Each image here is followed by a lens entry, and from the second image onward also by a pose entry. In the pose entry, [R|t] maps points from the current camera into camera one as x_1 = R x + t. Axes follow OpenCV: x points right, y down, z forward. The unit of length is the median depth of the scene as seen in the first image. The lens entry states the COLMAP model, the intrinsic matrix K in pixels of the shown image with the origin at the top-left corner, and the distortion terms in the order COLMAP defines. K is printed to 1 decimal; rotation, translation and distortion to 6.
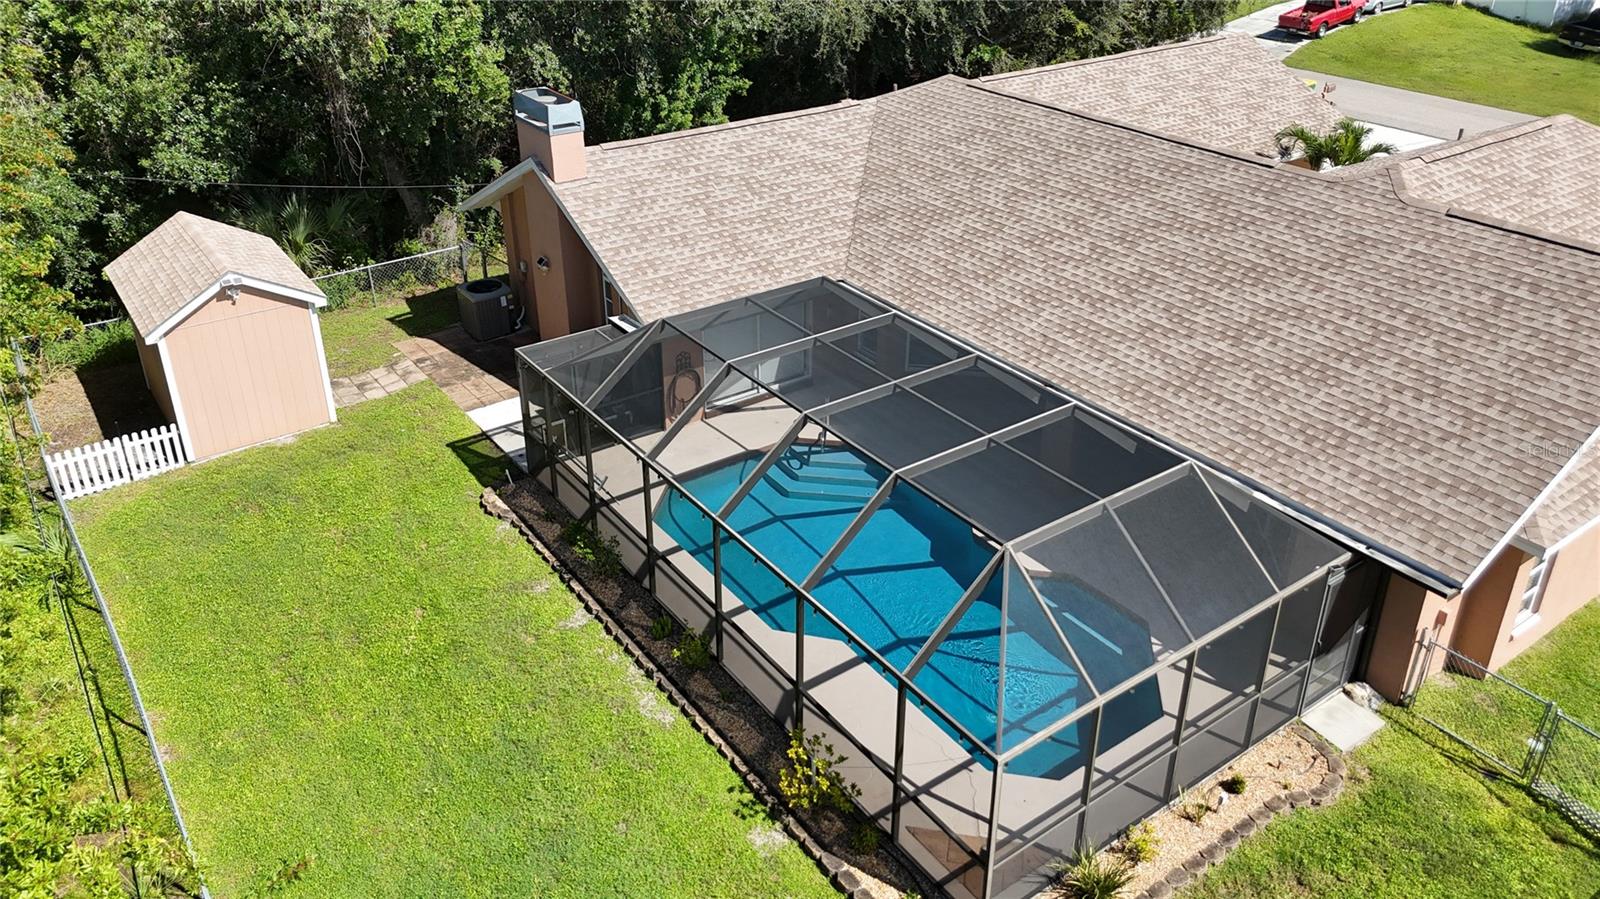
lens RADIAL K [[1203.0, 0, 800.7], [0, 1203.0, 352.5], [0, 0, 1]] dist [0.050867, -0.048101]
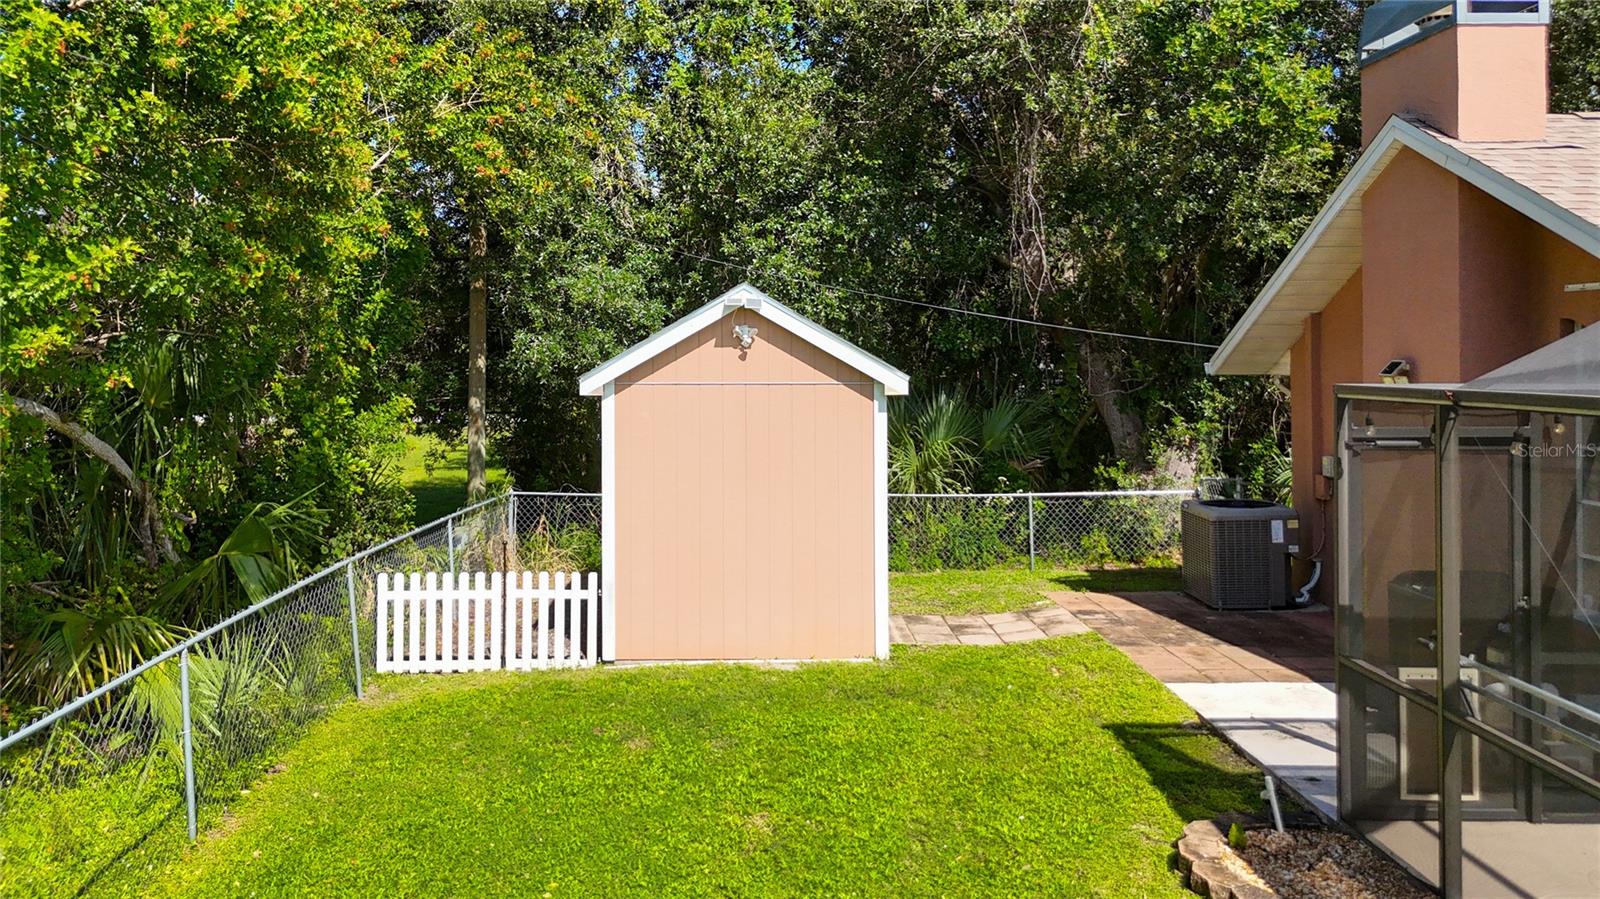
lens RADIAL K [[1229.4, 0, 769.0], [0, 1229.4, 351.3], [0, 0, 1]] dist [0.088353, -0.000174]
pose [[0.816219, 0.000231, -0.577743, -0.160664], [-0.248978, 0.902517, -0.351387, 0.147039], [0.521341, 0.430654, 0.736709, 0.643666]]
